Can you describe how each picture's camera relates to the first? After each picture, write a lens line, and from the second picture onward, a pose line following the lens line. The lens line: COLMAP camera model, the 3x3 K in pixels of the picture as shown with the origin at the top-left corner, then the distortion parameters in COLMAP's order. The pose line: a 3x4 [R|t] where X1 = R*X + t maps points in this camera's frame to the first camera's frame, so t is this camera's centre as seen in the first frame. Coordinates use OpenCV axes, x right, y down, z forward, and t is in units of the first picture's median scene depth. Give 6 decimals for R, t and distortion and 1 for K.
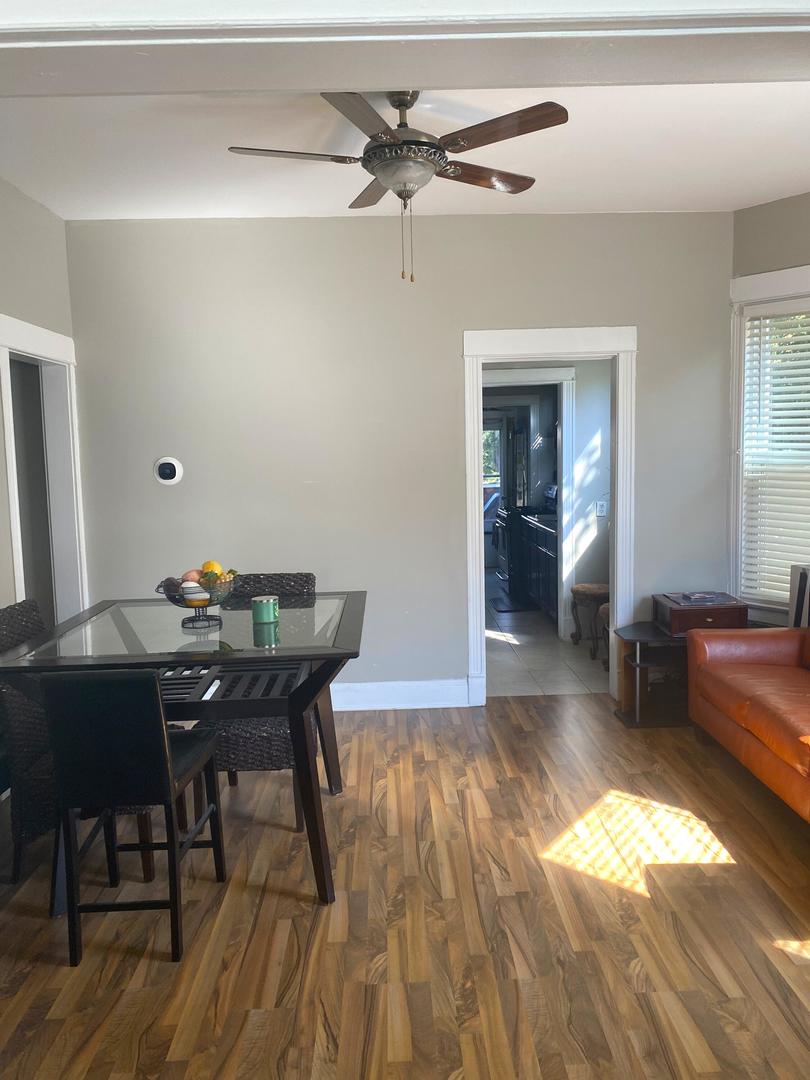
lens RADIAL K [[820.2, 0, 405.0], [0, 820.2, 540.0], [0, 0, 1]] dist [0.002215, -0.001168]
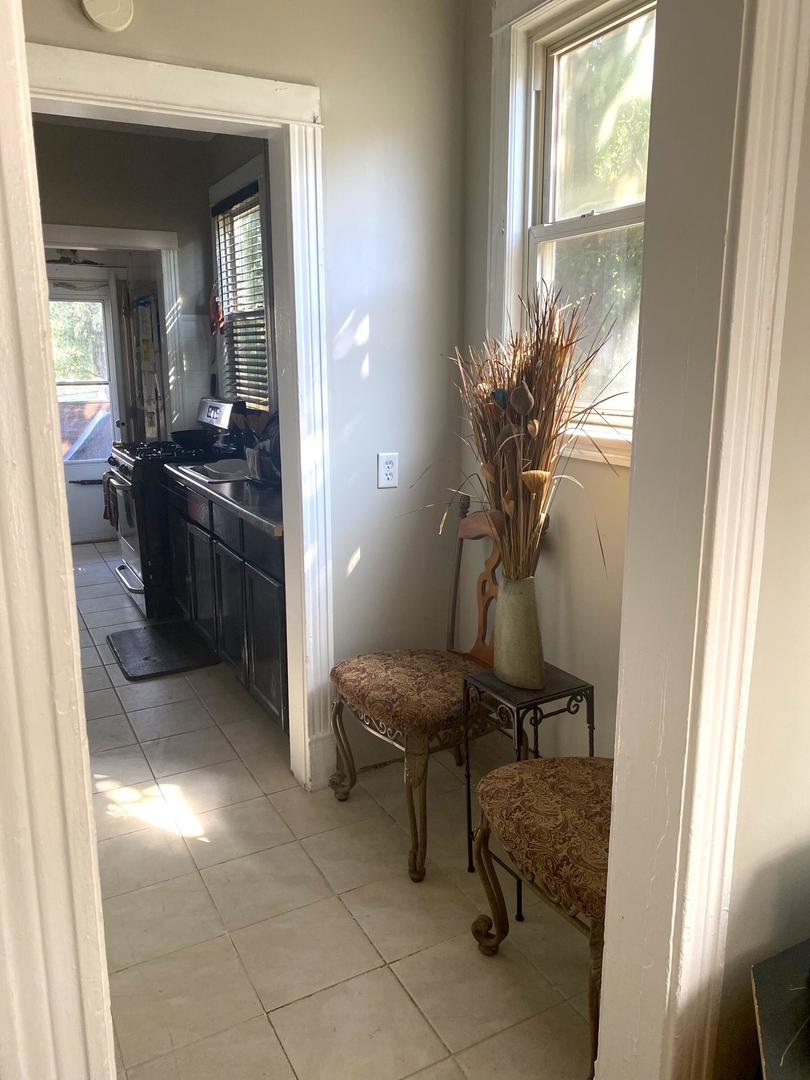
lens RADIAL K [[841.1, 0, 405.0], [0, 841.1, 540.0], [0, 0, 1]] dist [-0.006338, -0.006159]
pose [[0.896943, -0.072059, 0.436234, 0.048043], [0.025491, 0.993417, 0.111686, -0.037966], [-0.441410, -0.089056, 0.892875, 0.485152]]
